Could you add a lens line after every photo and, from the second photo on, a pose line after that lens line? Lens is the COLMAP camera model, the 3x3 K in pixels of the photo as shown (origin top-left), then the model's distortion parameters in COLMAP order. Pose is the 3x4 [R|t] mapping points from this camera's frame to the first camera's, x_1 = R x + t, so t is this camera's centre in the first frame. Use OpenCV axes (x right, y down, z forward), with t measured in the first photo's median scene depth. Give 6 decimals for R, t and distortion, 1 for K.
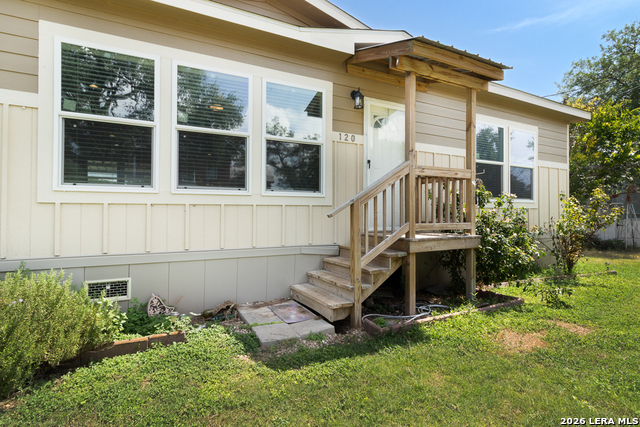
lens RADIAL K [[317.4, 0, 315.3], [0, 317.4, 207.1], [0, 0, 1]] dist [0.015586, 0.000225]
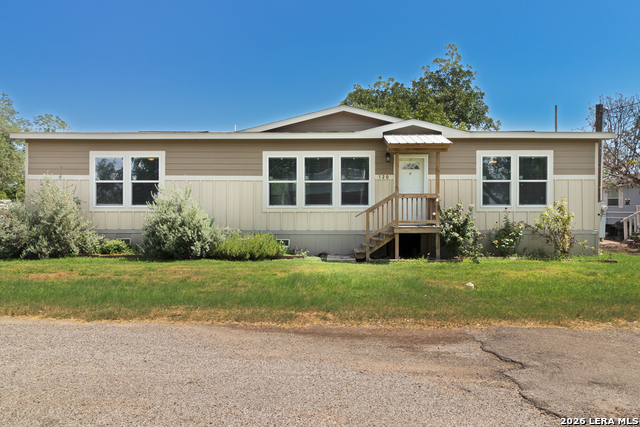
lens RADIAL K [[317.4, 0, 317.8], [0, 317.4, 215.2], [0, 0, 1]] dist [0.015586, 0.000225]
pose [[0.885910, -0.002638, -0.463850, 0.855548], [0.011923, 0.999783, 0.017085, -0.025889], [0.463705, -0.020666, 0.885749, -1.230042]]
